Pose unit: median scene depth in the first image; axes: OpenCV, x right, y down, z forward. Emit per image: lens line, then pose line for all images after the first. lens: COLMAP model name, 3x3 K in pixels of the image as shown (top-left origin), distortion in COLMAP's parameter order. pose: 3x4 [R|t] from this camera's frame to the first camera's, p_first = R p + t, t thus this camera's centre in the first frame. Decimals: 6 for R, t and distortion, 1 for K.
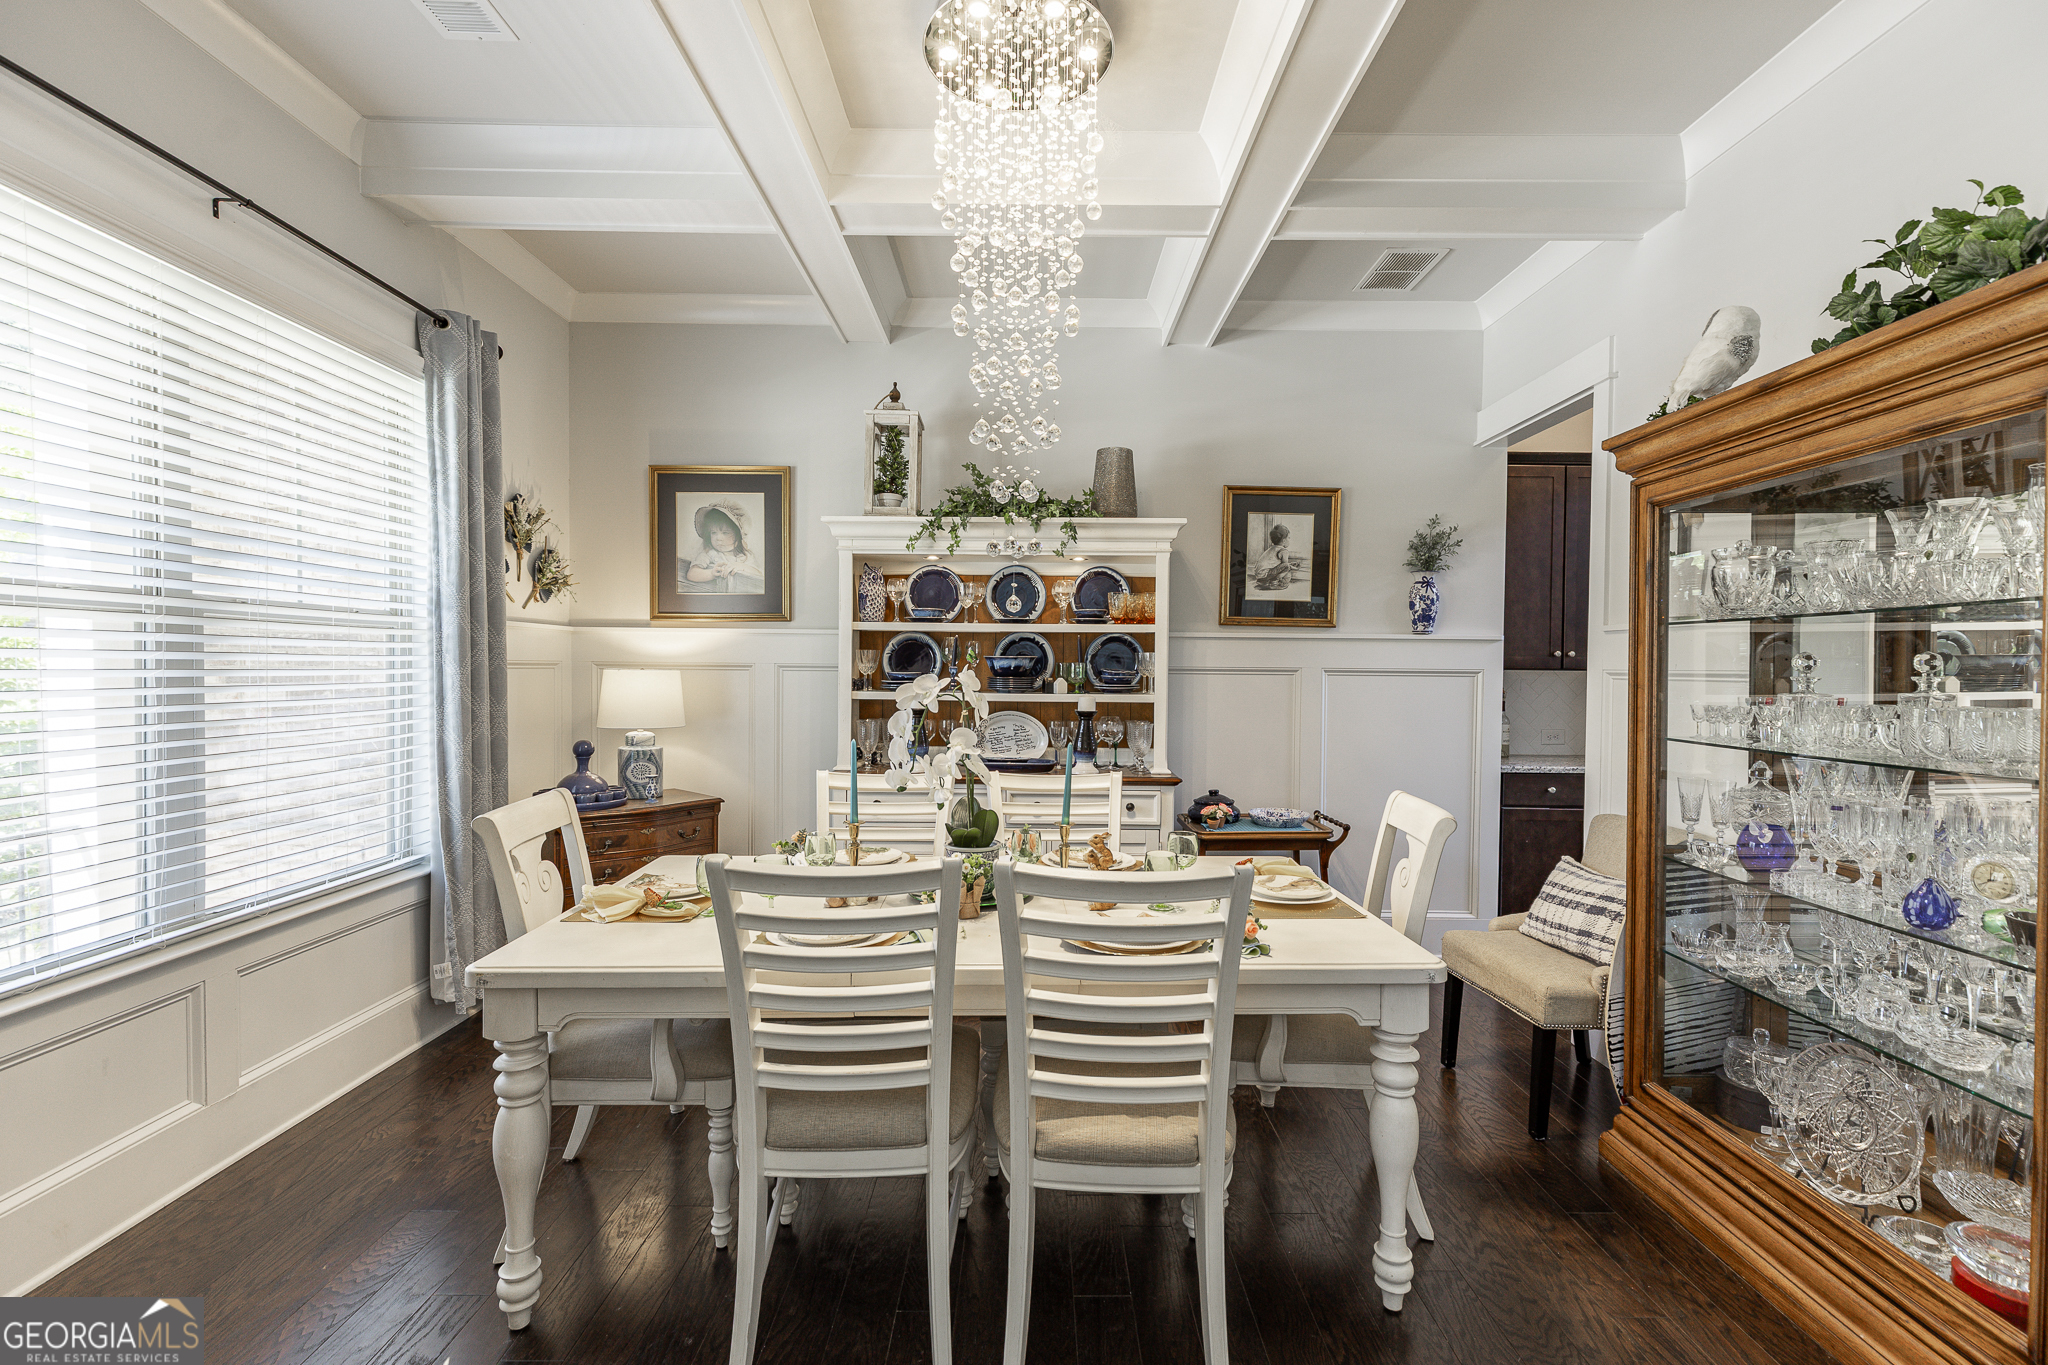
lens RADIAL K [[912.6, 0, 1038.3], [0, 912.6, 684.3], [0, 0, 1]] dist [0.002186, -0.000369]
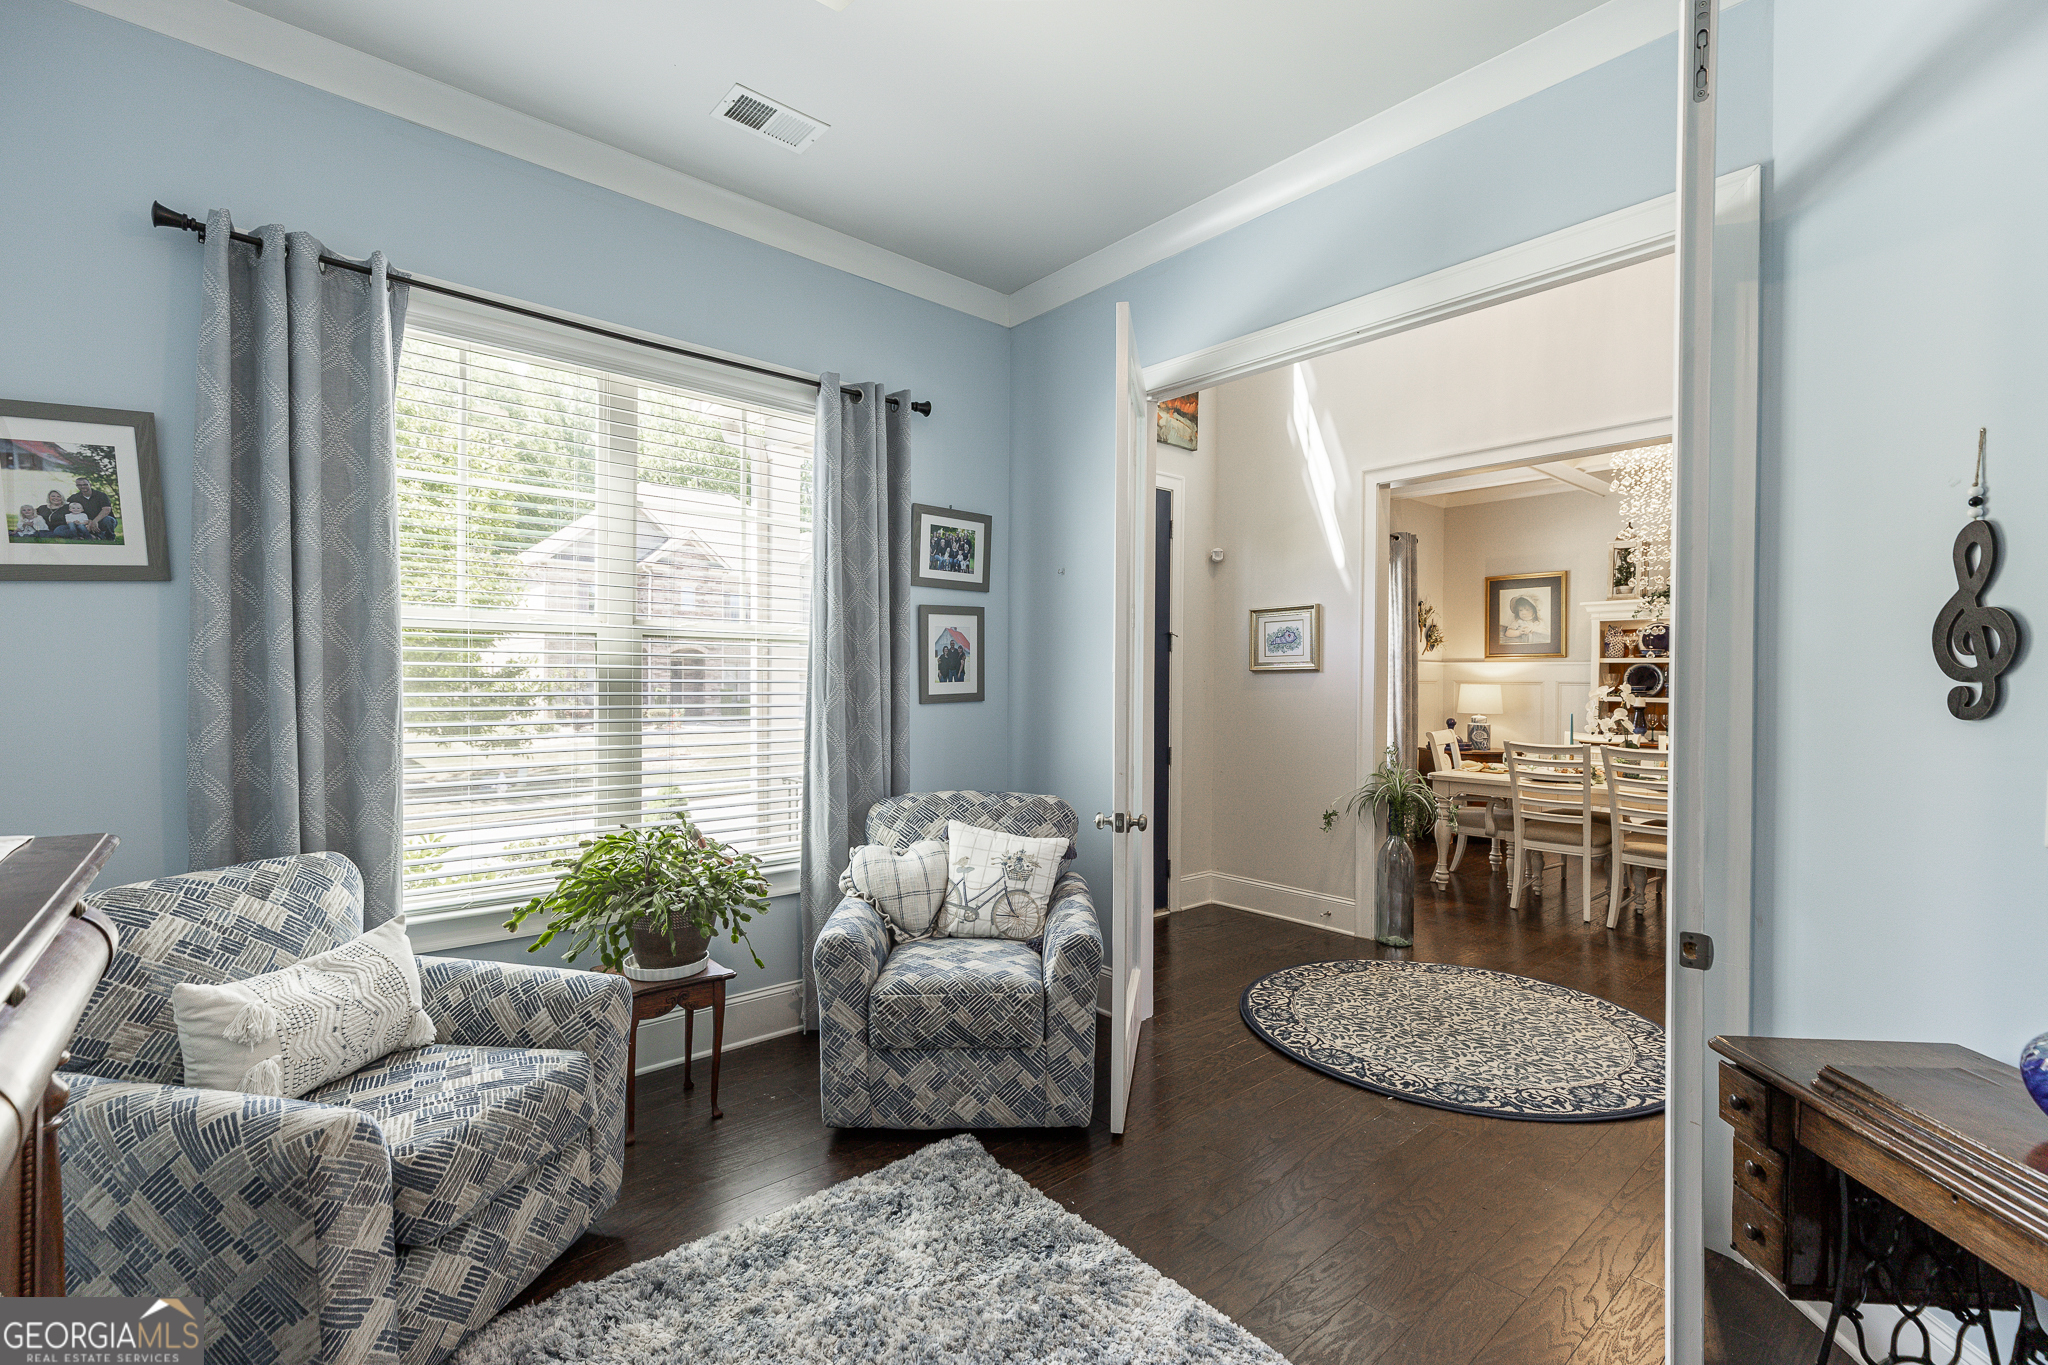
lens RADIAL K [[912.6, 0, 1038.3], [0, 912.6, 684.3], [0, 0, 1]] dist [0.002186, -0.000369]
pose [[0.659538, 0.002860, -0.751666, 0.415772], [-0.017522, 0.999780, -0.011571, 0.023014], [0.751467, 0.020802, 0.659442, -1.011259]]
